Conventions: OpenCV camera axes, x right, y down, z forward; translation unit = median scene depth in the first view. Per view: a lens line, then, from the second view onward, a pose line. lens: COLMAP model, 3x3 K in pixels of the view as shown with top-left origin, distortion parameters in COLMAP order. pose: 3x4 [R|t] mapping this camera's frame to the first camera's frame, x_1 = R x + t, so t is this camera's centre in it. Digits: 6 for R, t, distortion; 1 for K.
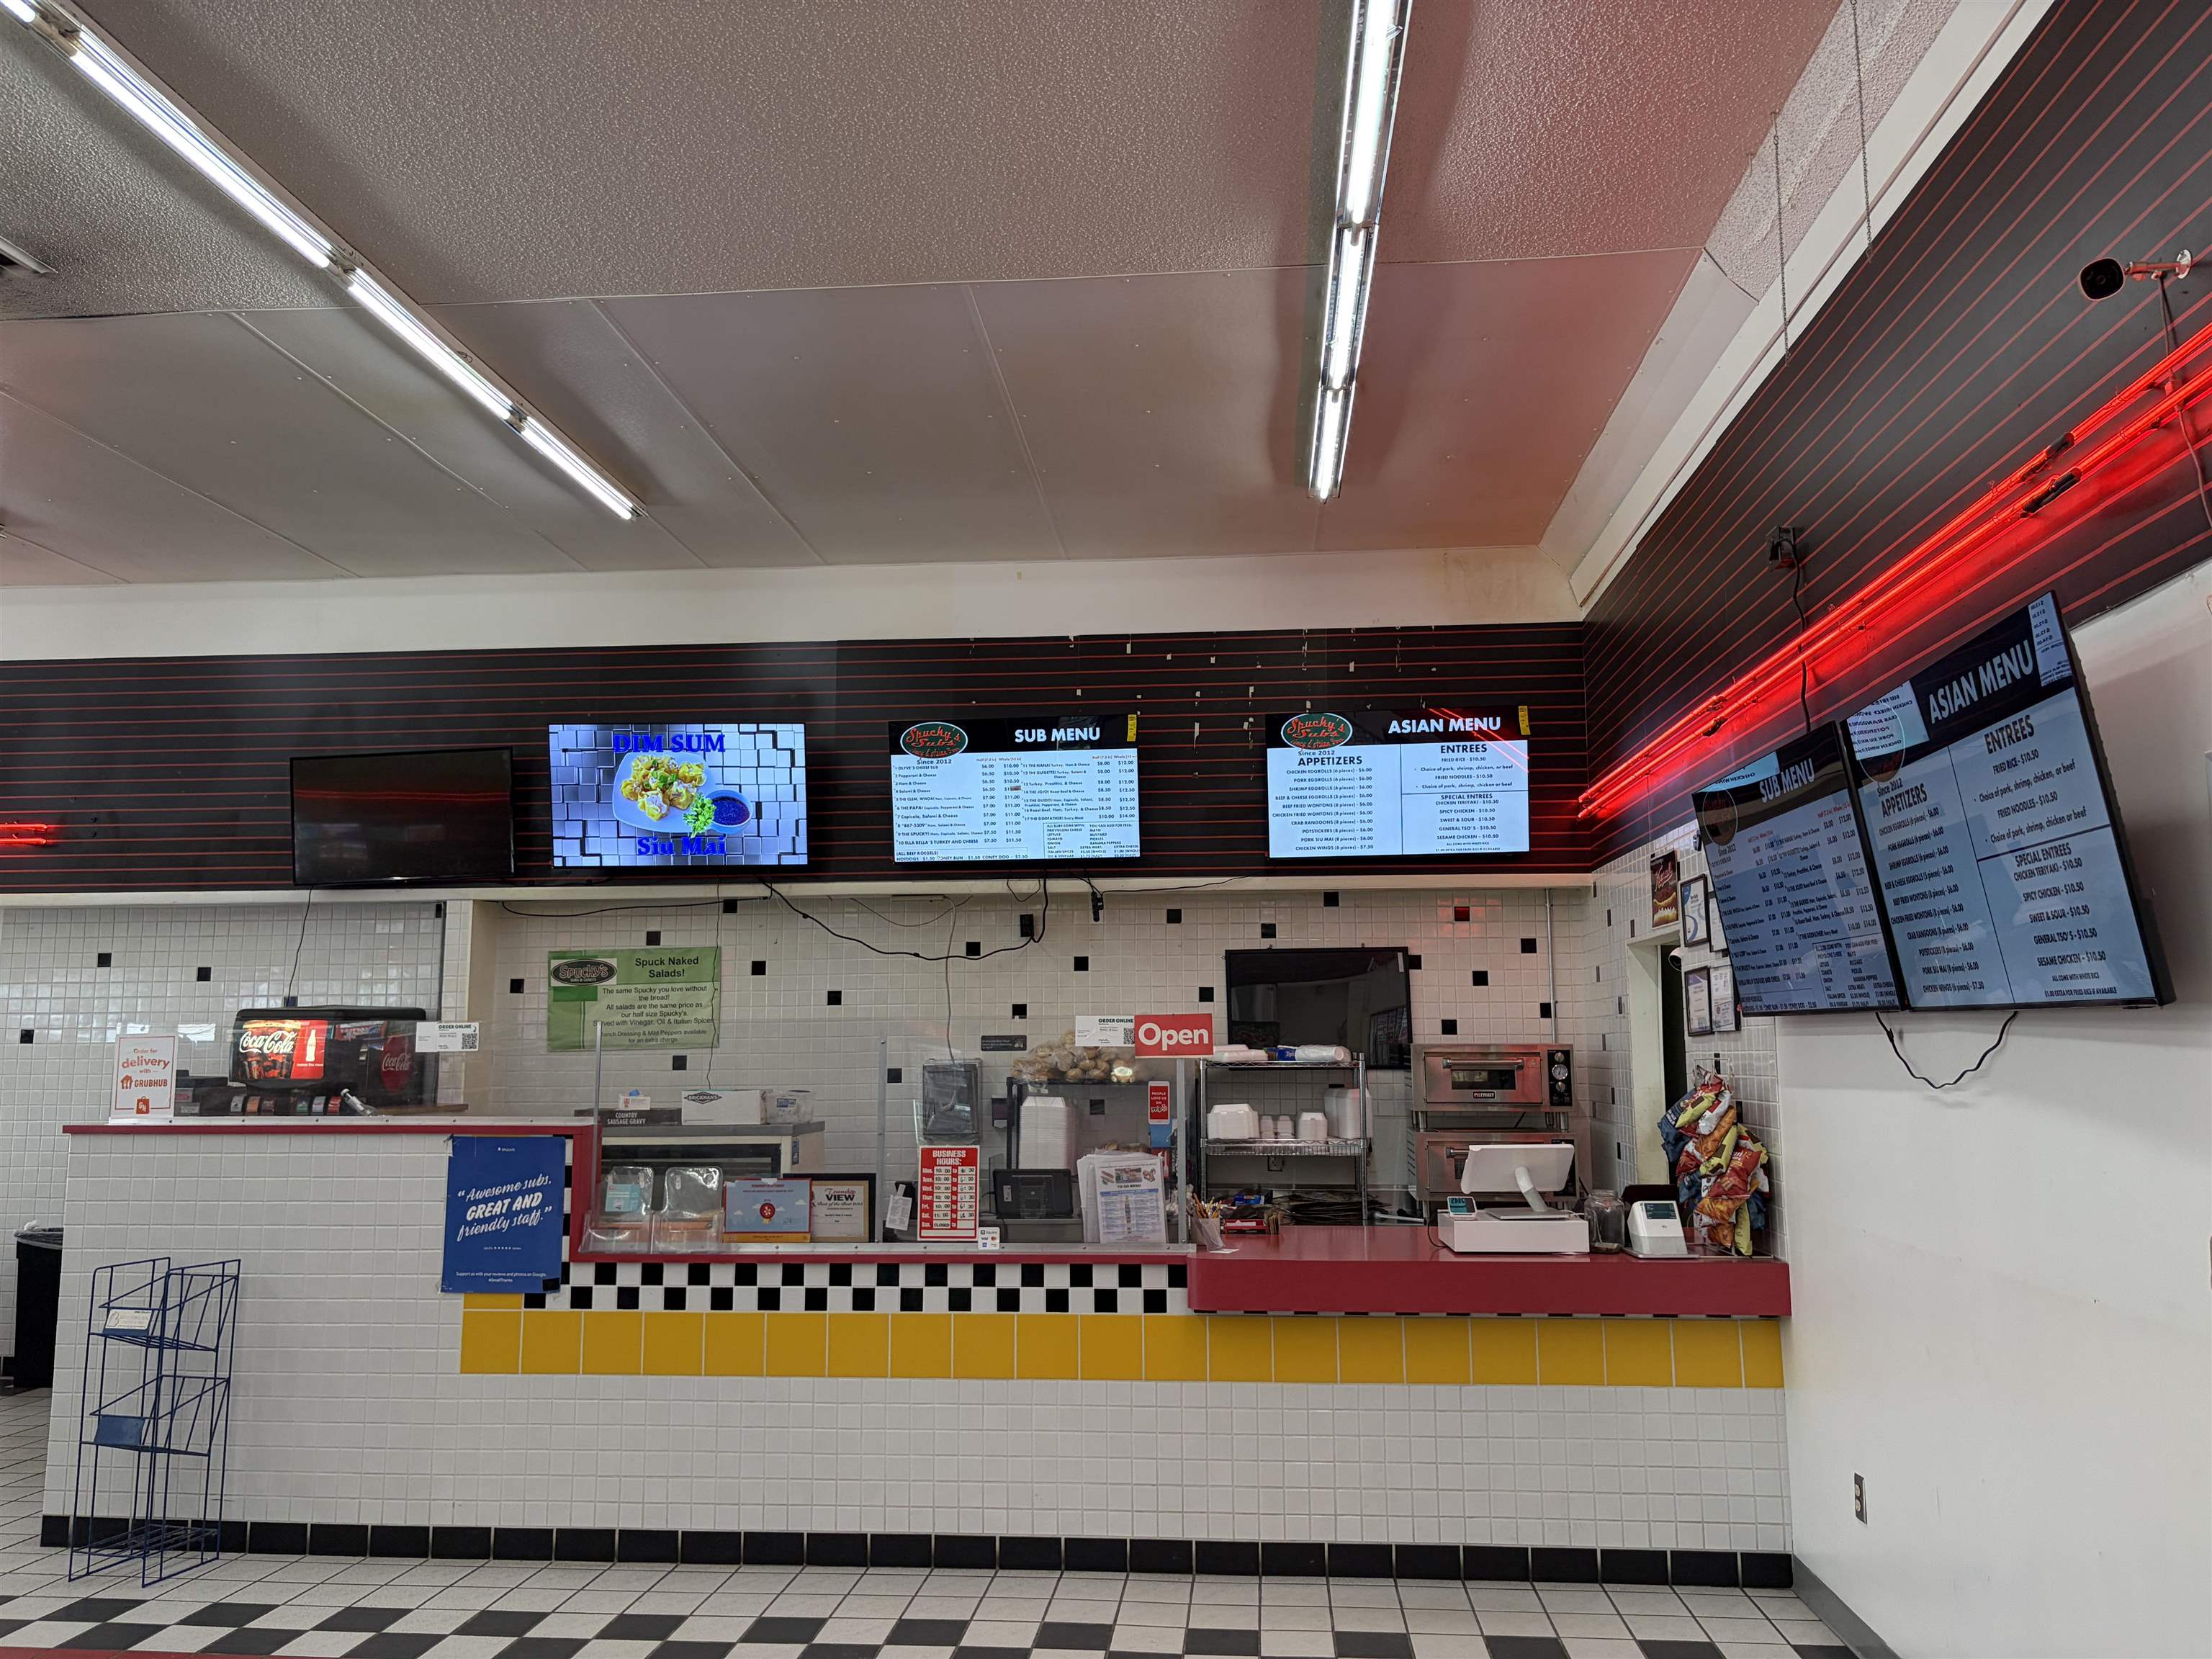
lens RADIAL K [[1684.9, 0, 1091.1], [0, 1684.9, 827.3], [0, 0, 1]] dist [0.033664, -0.032437]
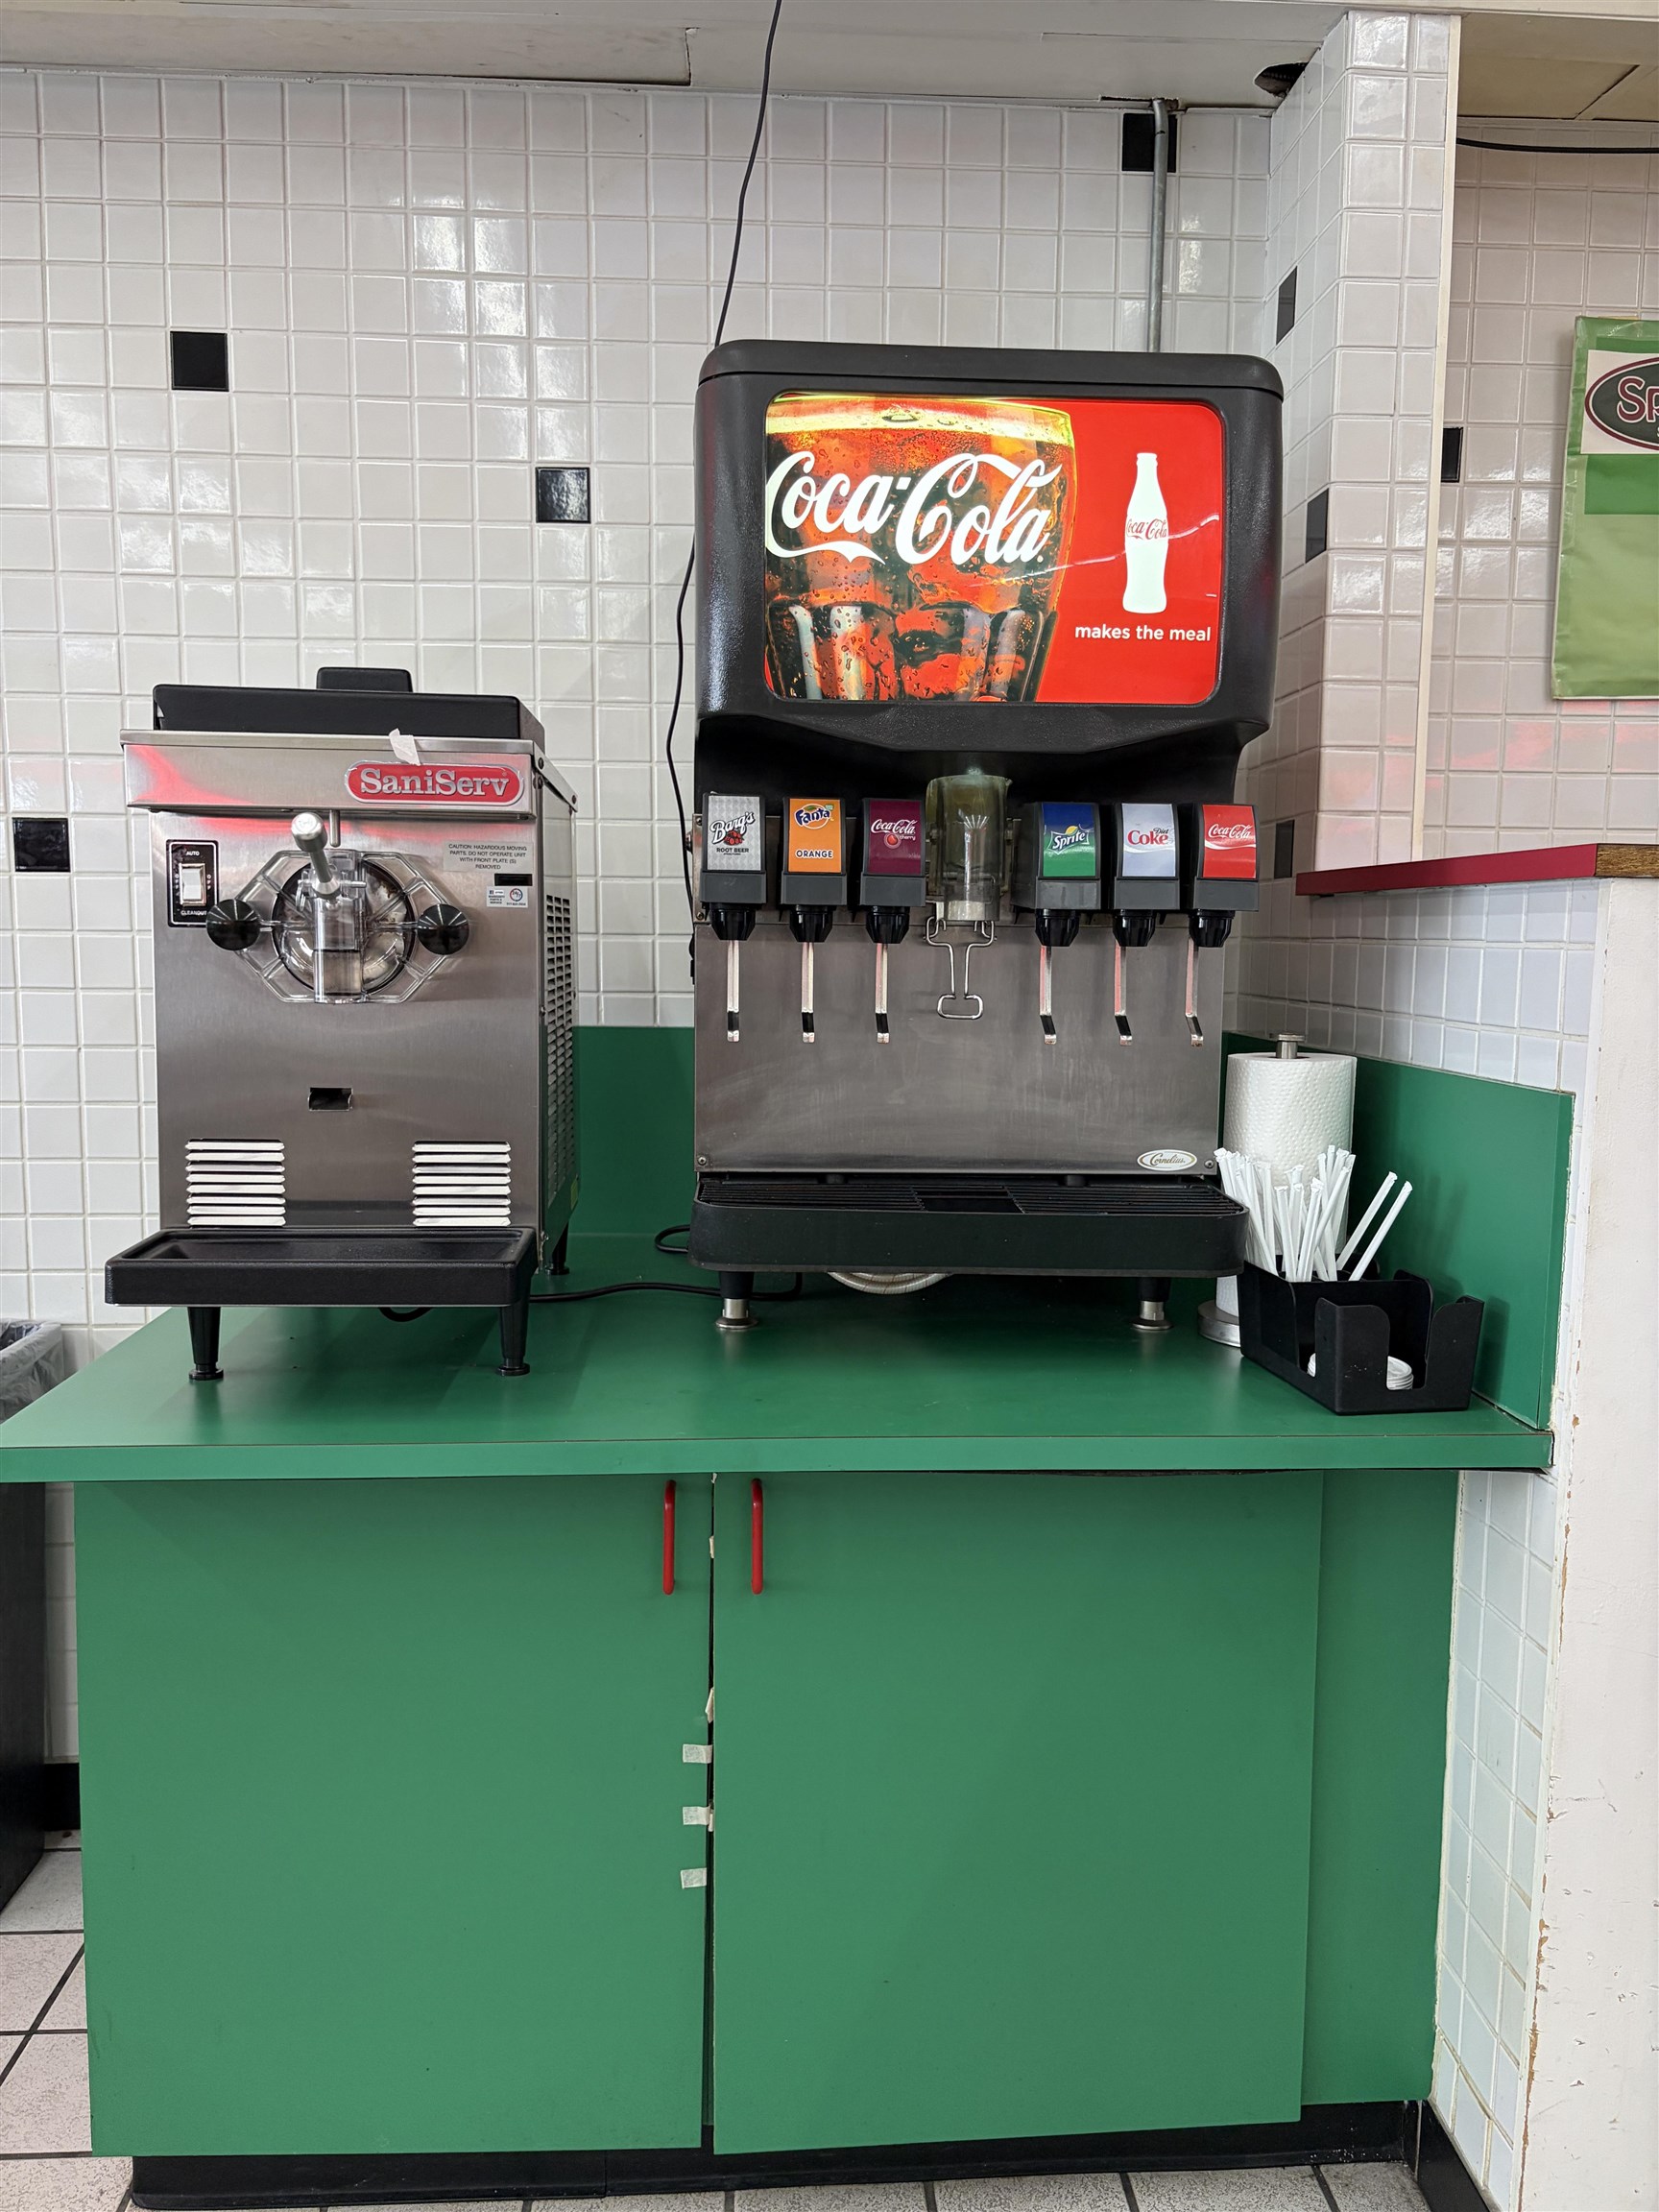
lens RADIAL K [[1684.9, 0, 841.1], [0, 1684.9, 1116.0], [0, 0, 1]] dist [0.033664, -0.032437]
pose [[0.987774, -0.006154, 0.155769, -0.520762], [-0.031677, 0.970450, 0.239214, 0.147209], [-0.152638, -0.241224, 0.958391, 0.794726]]
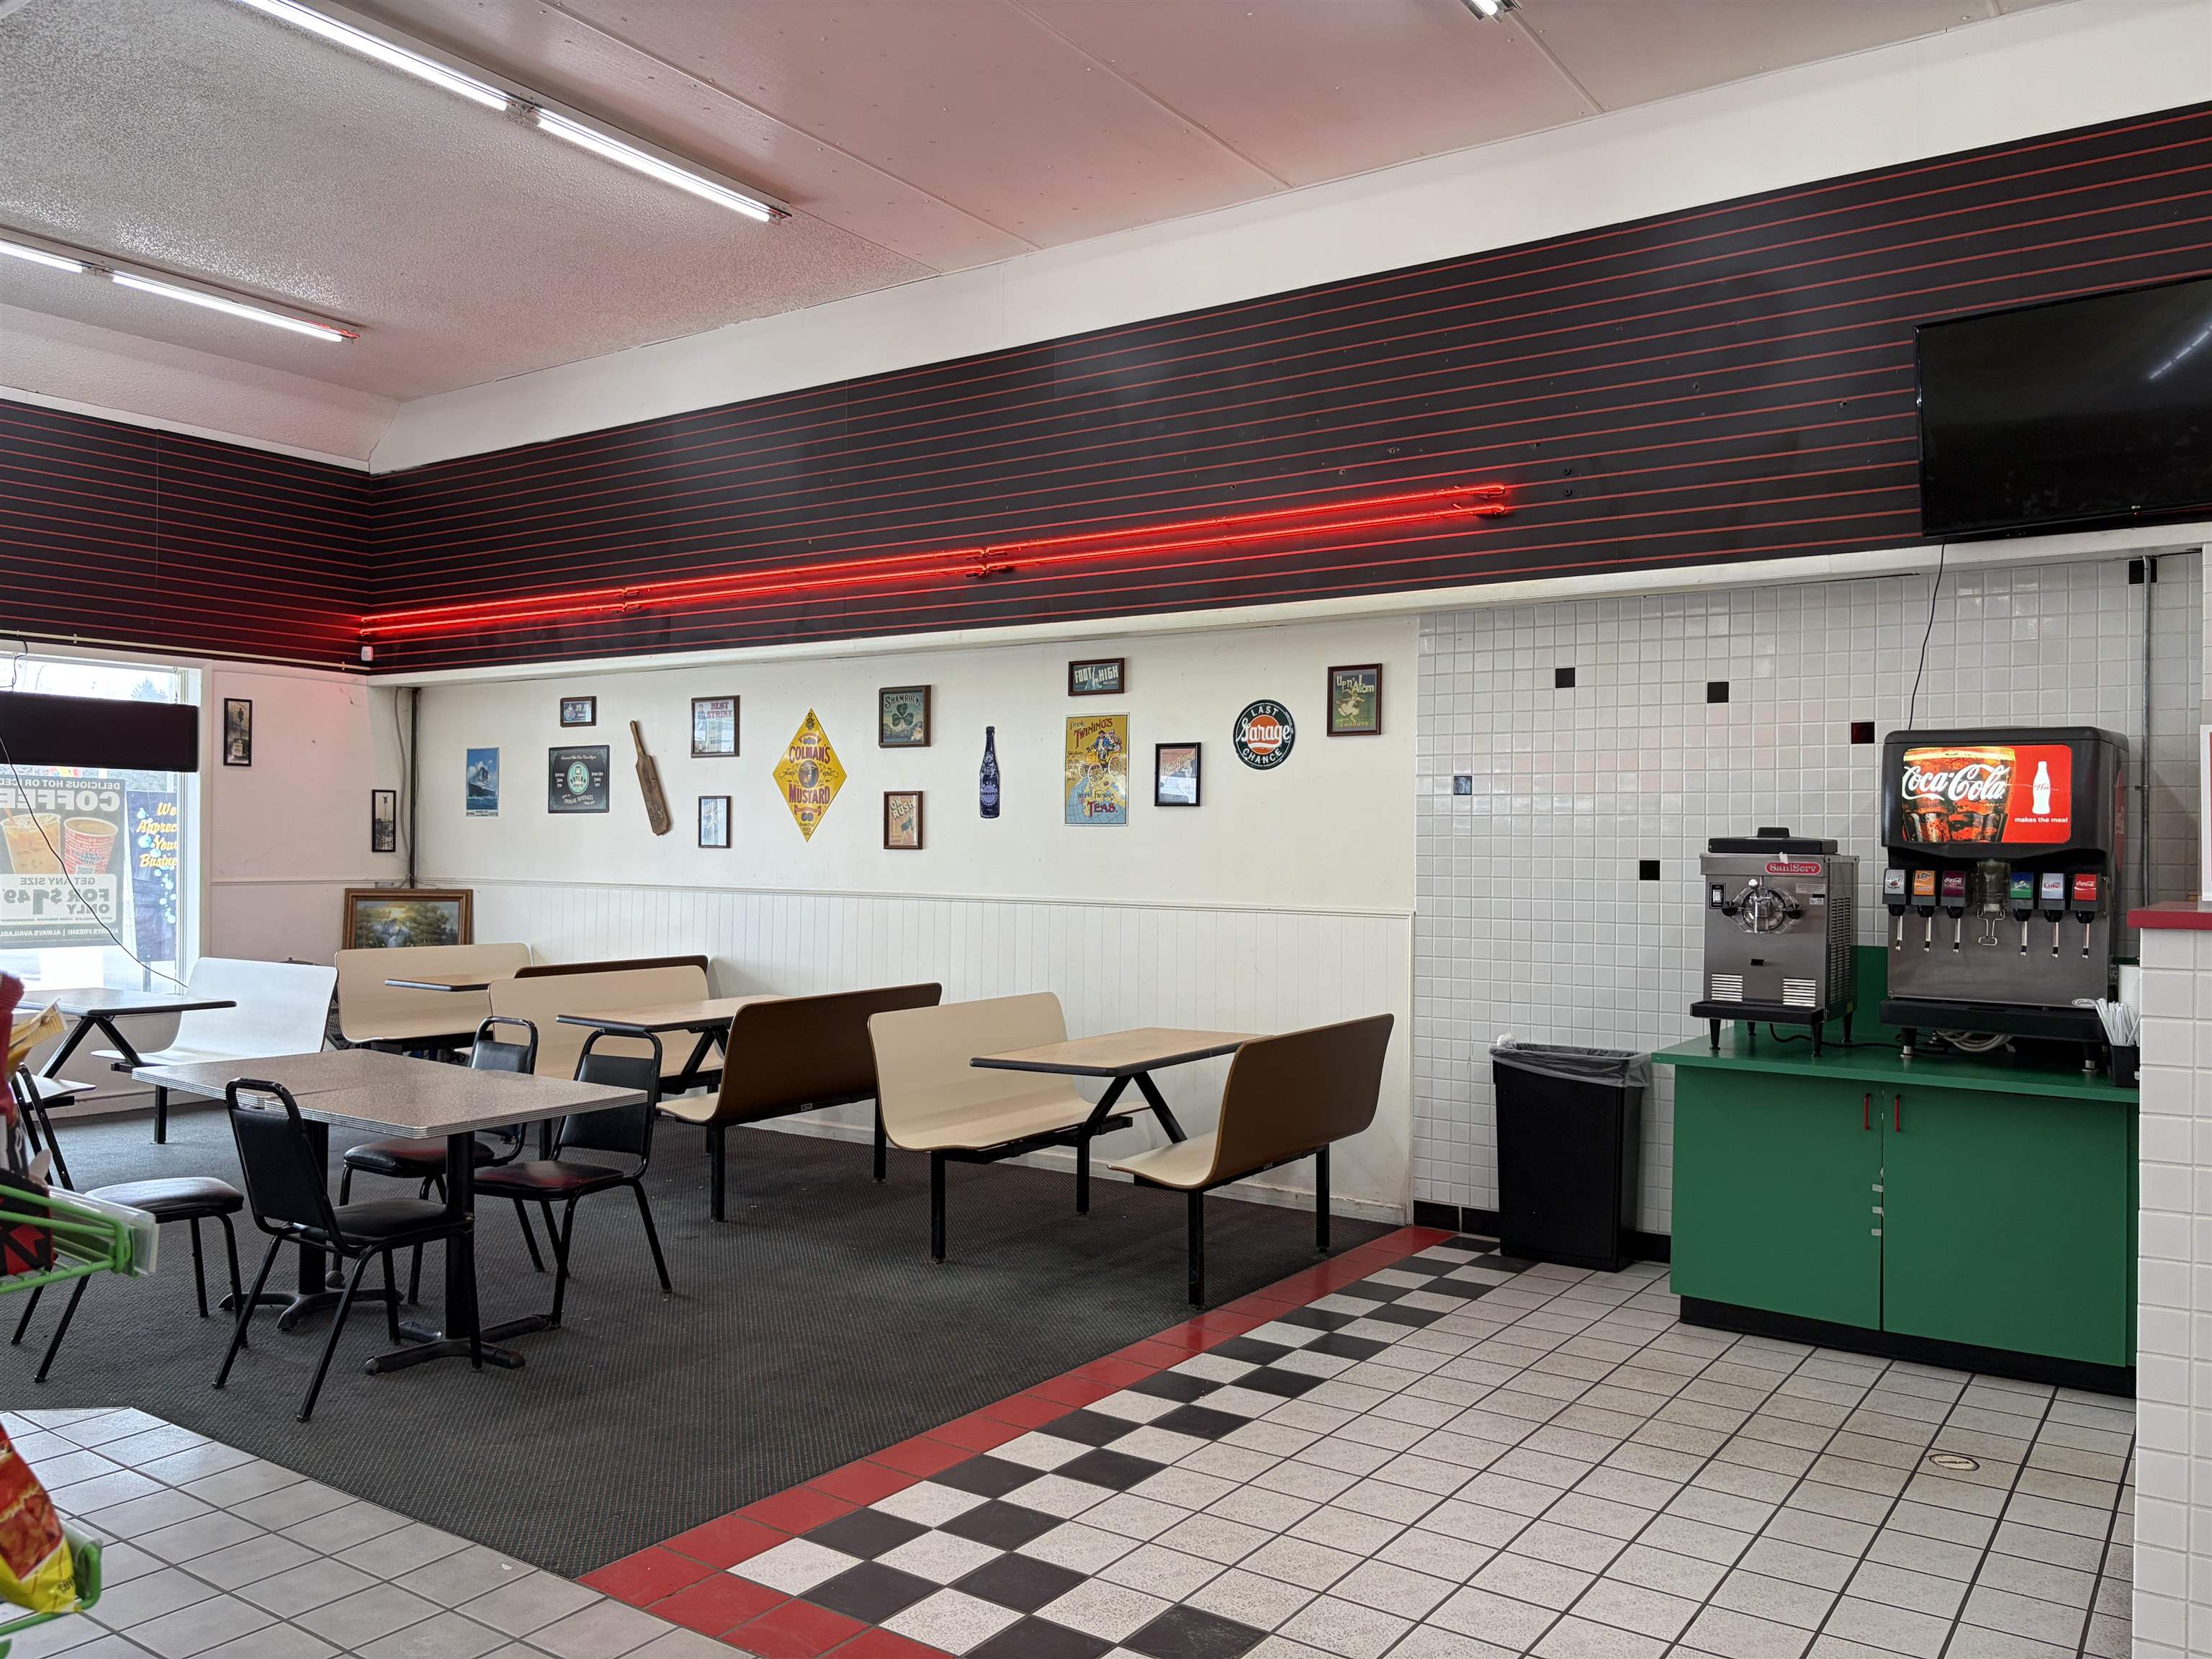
lens RADIAL K [[1684.9, 0, 1088.8], [0, 1684.9, 829.6], [0, 0, 1]] dist [0.033664, -0.032437]
pose [[0.868109, 0.007642, -0.496315, -0.450231], [0.053325, 0.992659, 0.108556, 0.060340], [0.493502, -0.120705, 0.861328, 0.317286]]
